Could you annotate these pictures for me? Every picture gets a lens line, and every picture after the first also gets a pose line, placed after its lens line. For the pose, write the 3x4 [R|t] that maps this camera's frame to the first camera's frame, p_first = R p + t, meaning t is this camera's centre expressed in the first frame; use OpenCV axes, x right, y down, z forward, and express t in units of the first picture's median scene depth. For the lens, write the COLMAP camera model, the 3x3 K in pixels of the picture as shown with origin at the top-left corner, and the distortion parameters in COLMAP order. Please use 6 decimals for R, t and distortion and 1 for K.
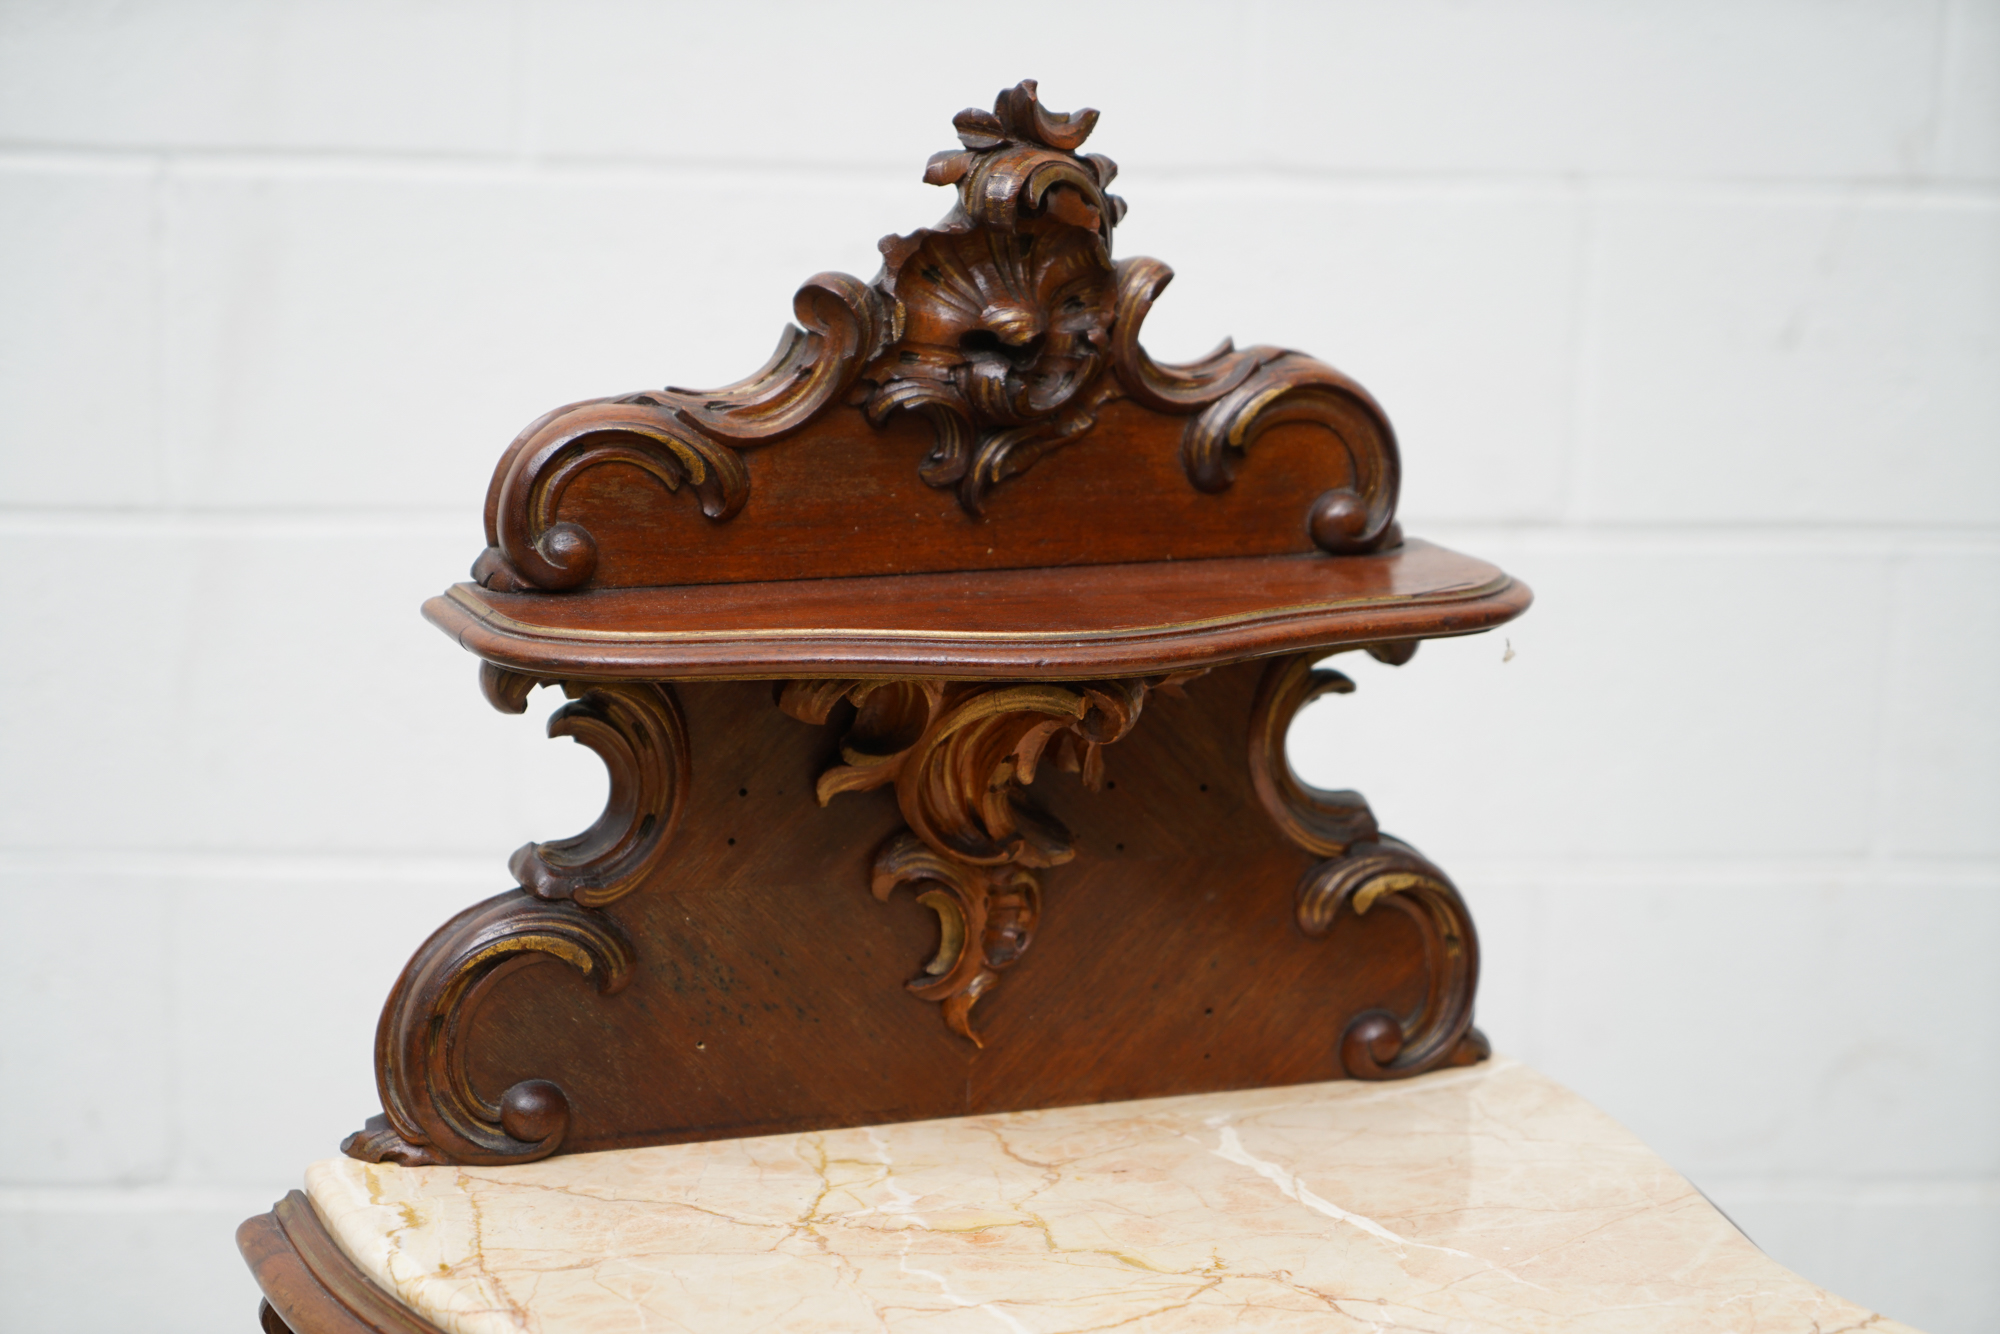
lens RADIAL K [[3962.0, 0, 914.5], [0, 3962.0, 771.6], [0, 0, 1]] dist [-0.014291, 0.000000]
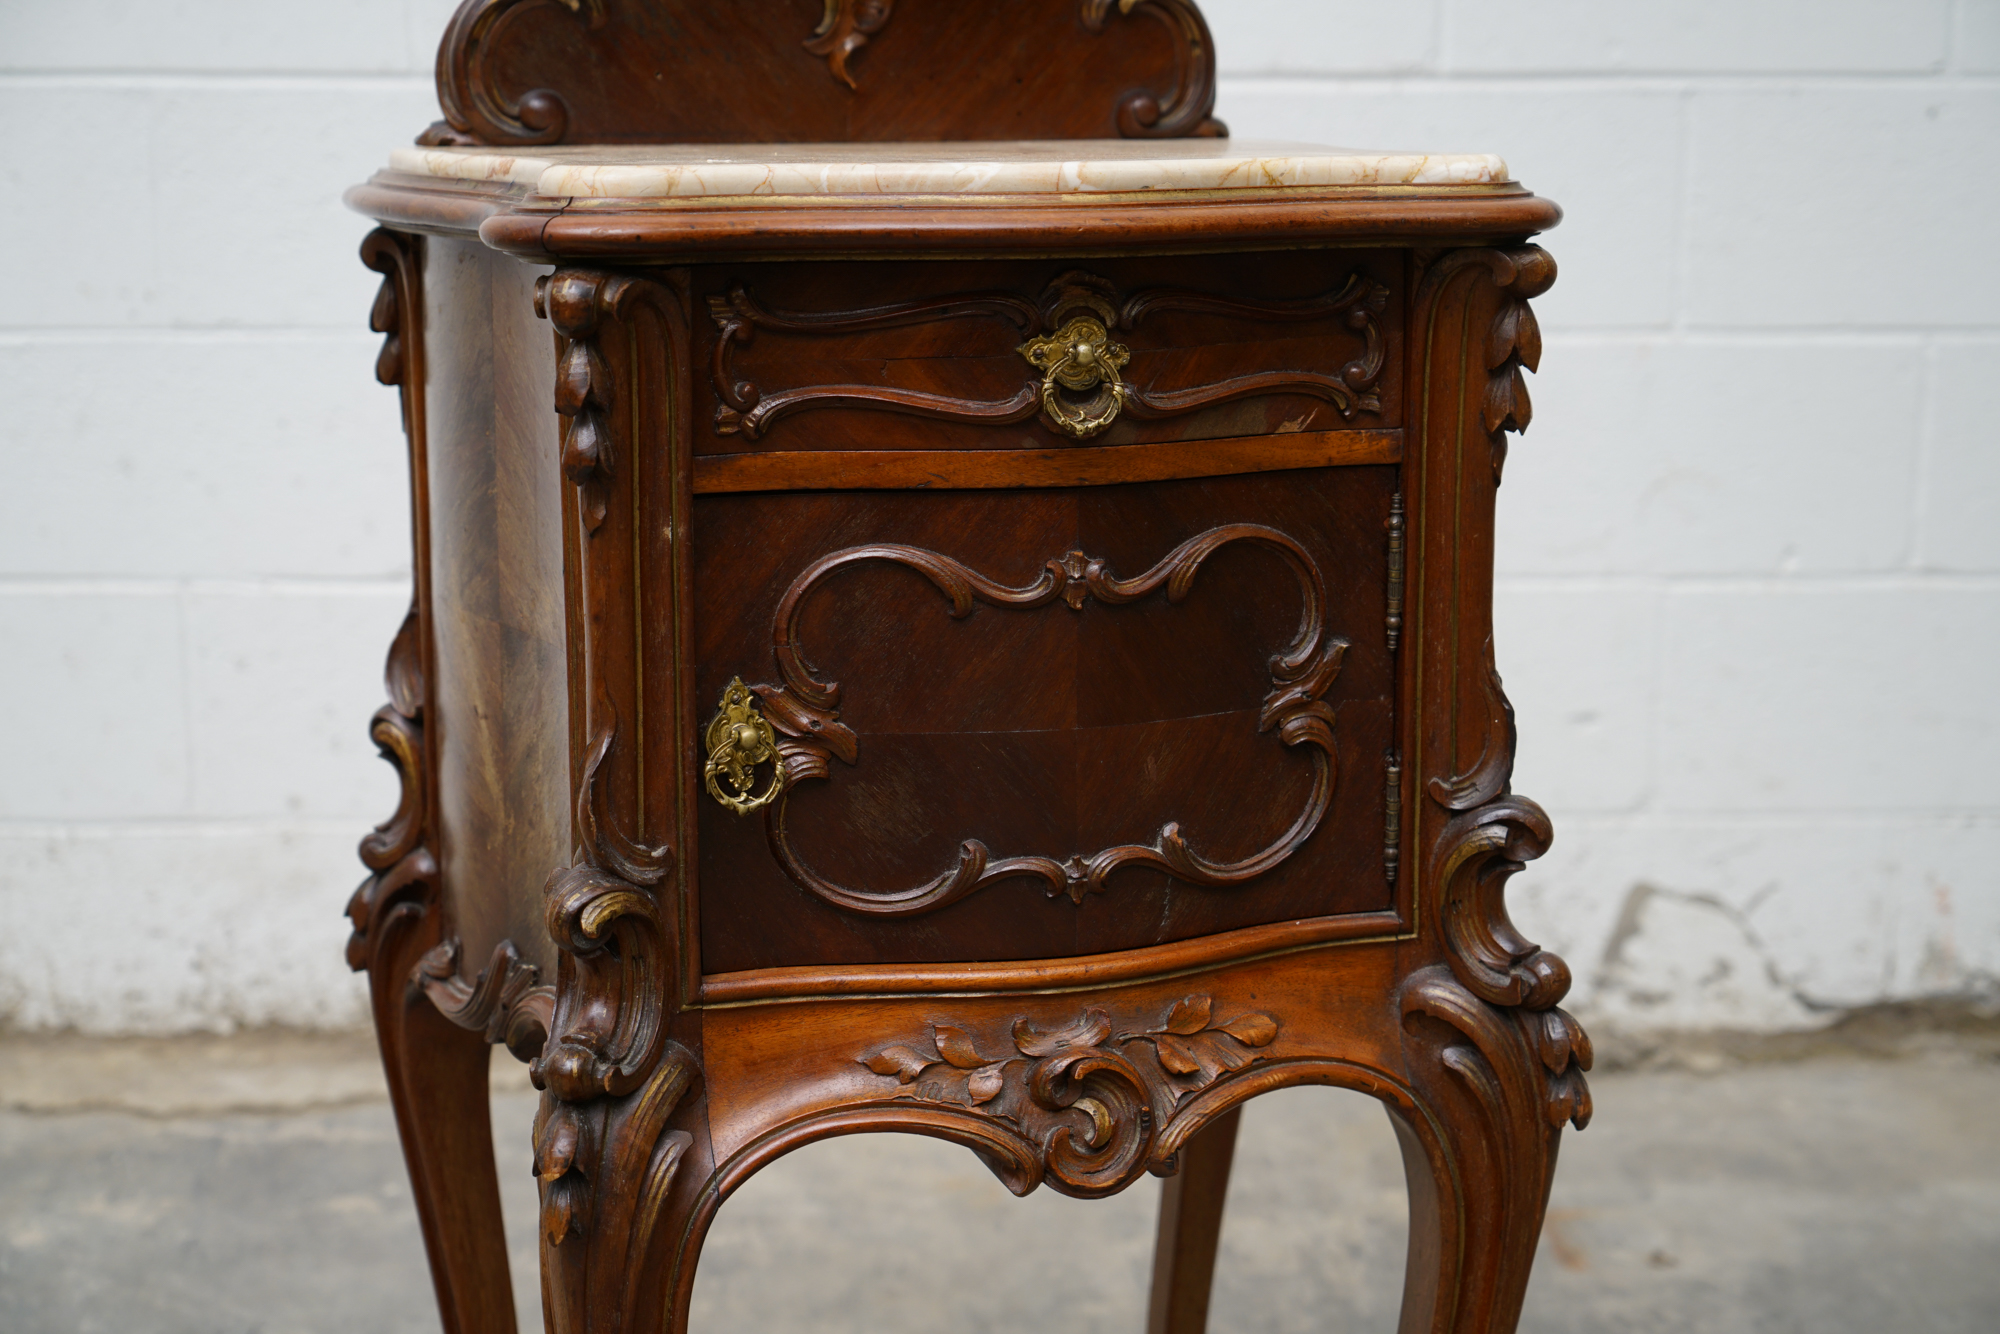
lens RADIAL K [[3130.0, 0, 958.5], [0, 3130.0, 731.2], [0, 0, 1]] dist [-0.006468, 0.000000]
pose [[0.997764, -0.008011, -0.066356, 0.134932], [0.007478, 0.999938, -0.008282, 0.329002], [0.066419, 0.007767, 0.997762, -0.151208]]
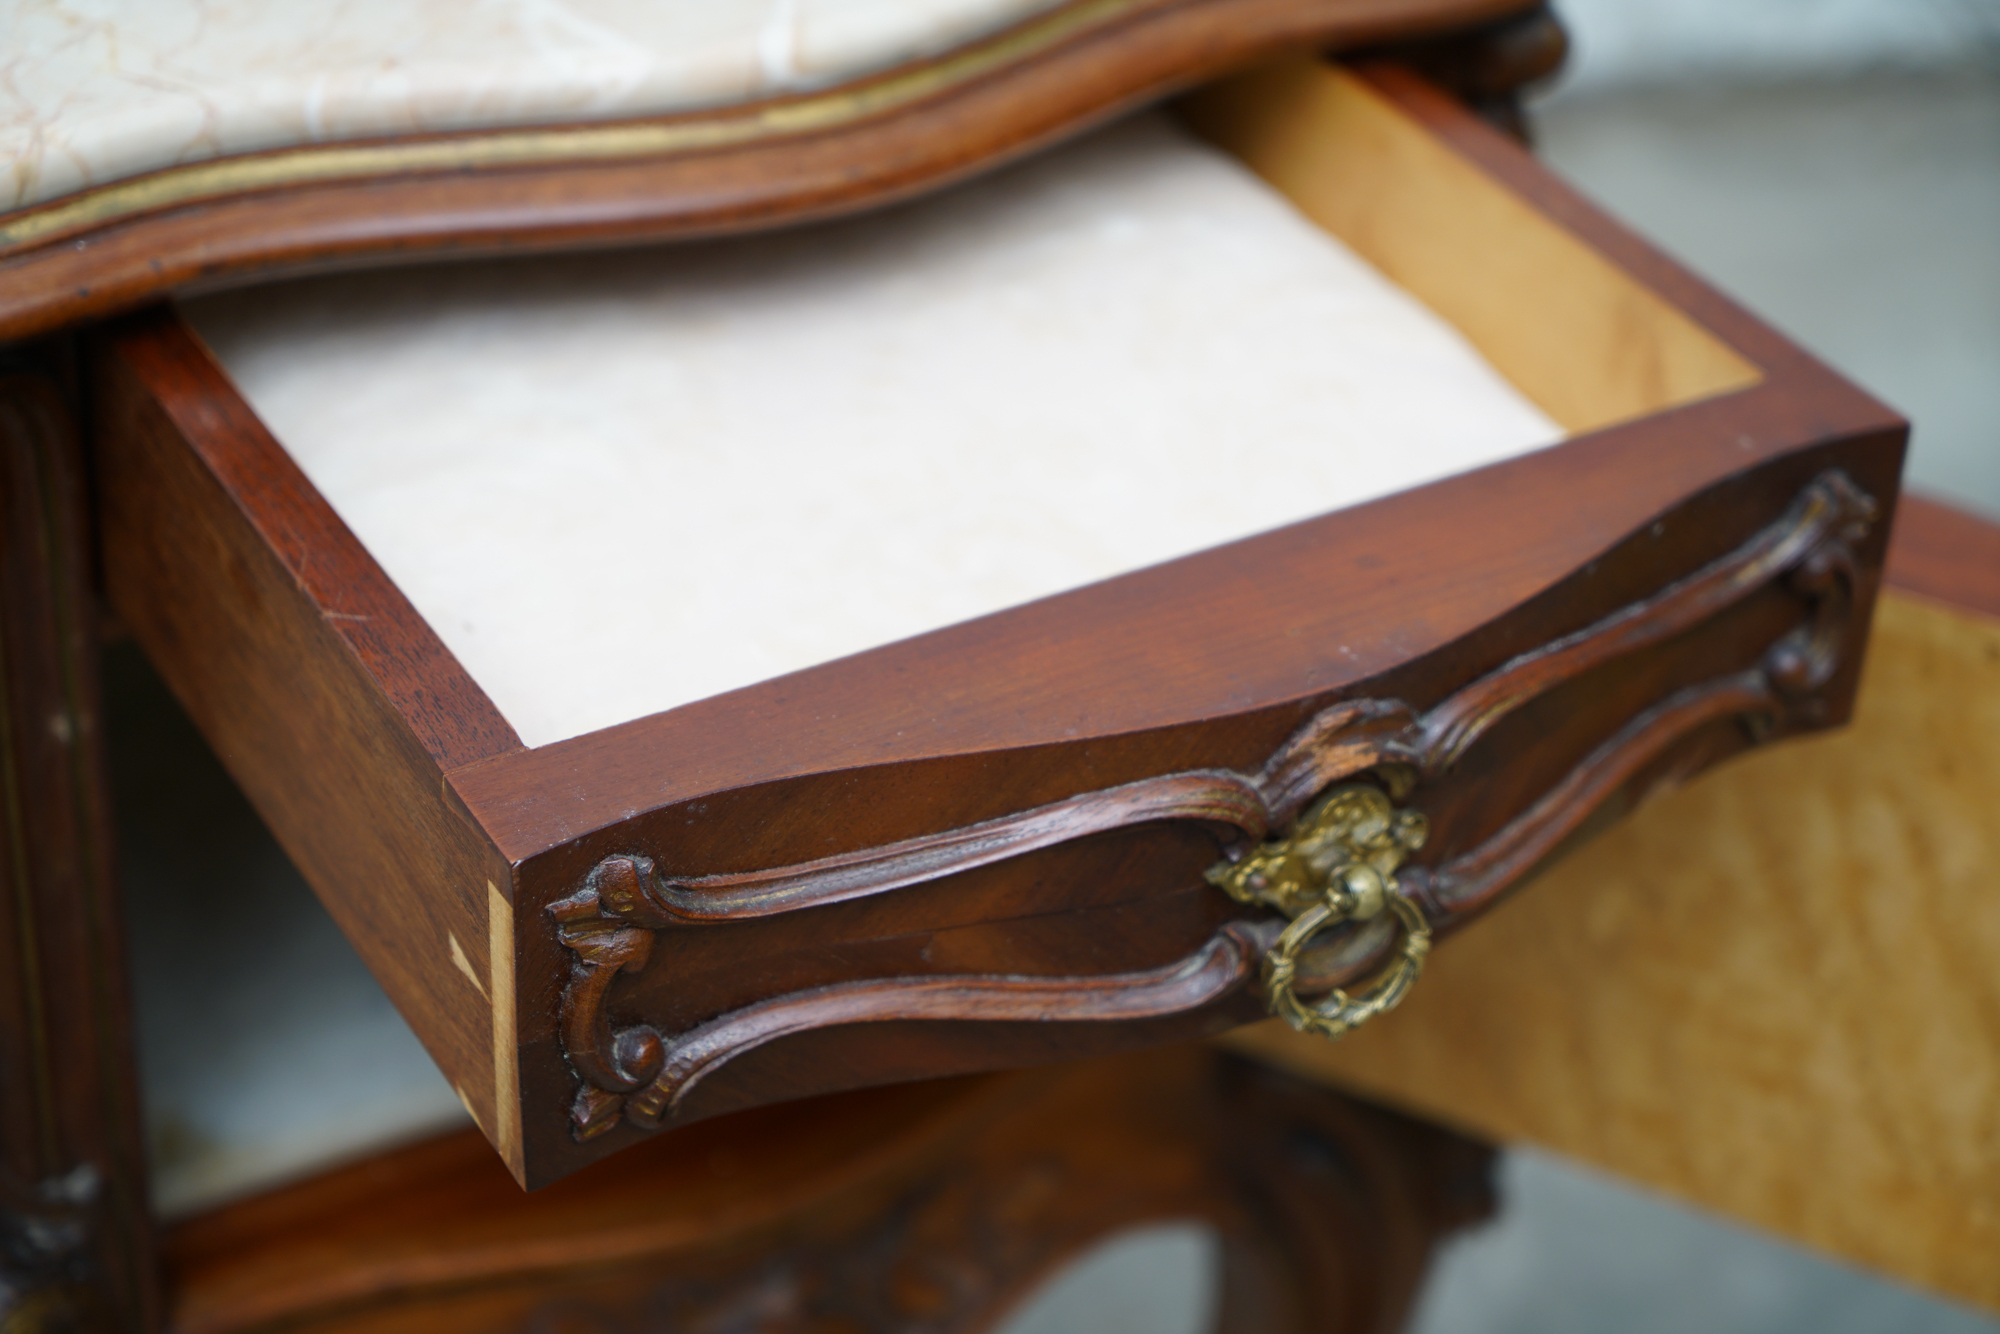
lens RADIAL K [[3962.0, 0, 891.5], [0, 3962.0, 770.7], [0, 0, 1]] dist [-0.014291, 0.000000]
pose [[0.991206, -0.063674, 0.116004, 0.044359], [0.011080, 0.913482, 0.406729, -0.001966], [-0.131866, -0.401867, 0.906154, 0.170991]]
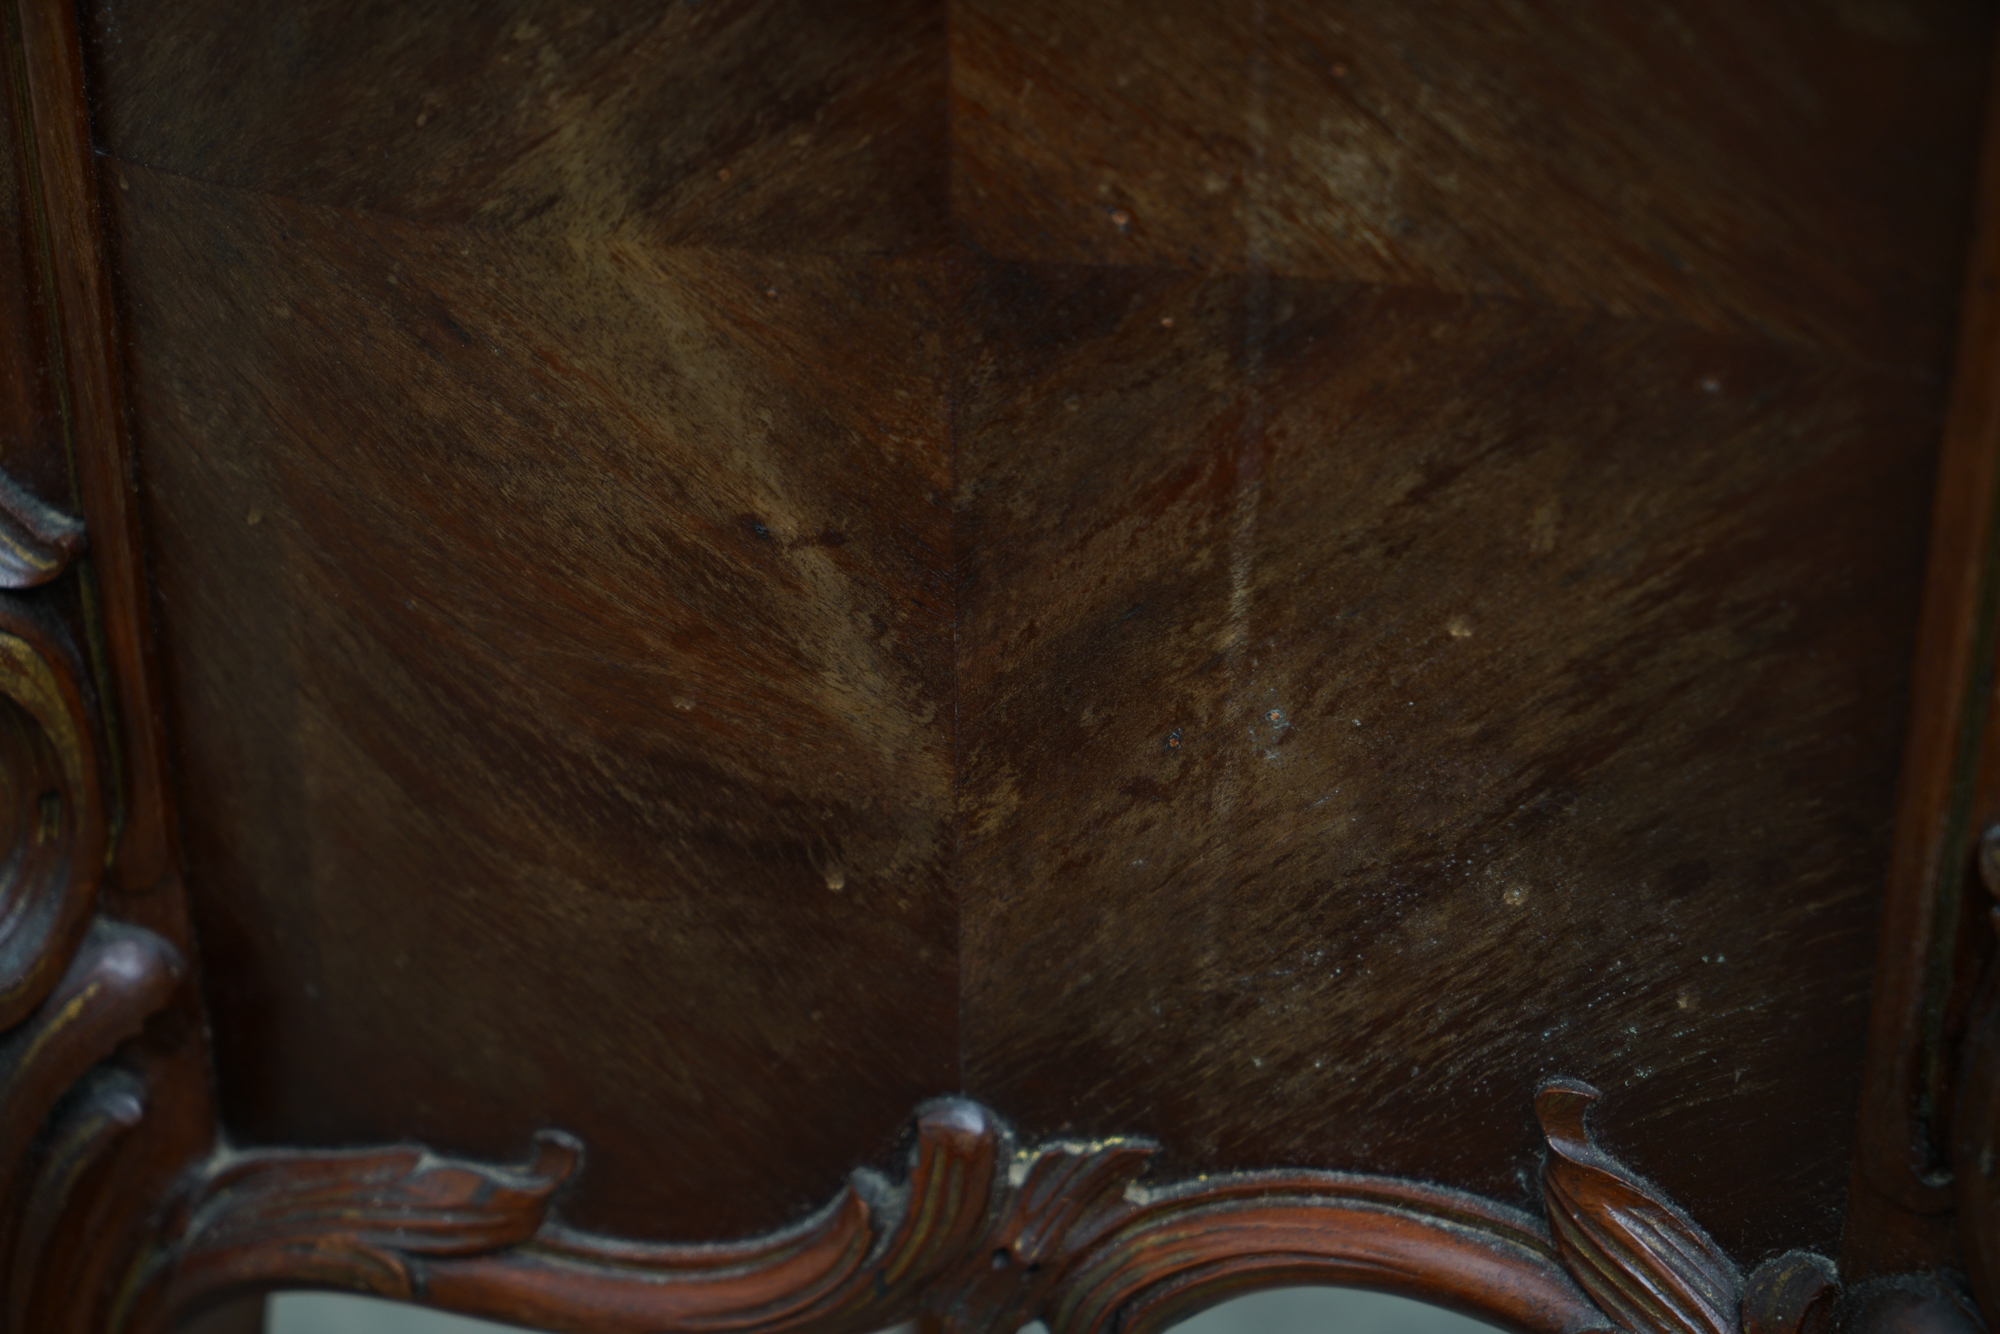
lens RADIAL K [[3962.0, 0, 908.8], [0, 3962.0, 707.2], [0, 0, 1]] dist [-0.014291, 0.000000]
pose [[0.693296, -0.397759, 0.600939, -0.378553], [0.188334, 0.904906, 0.381675, 0.159376], [-0.695608, -0.151436, 0.702280, 0.607715]]
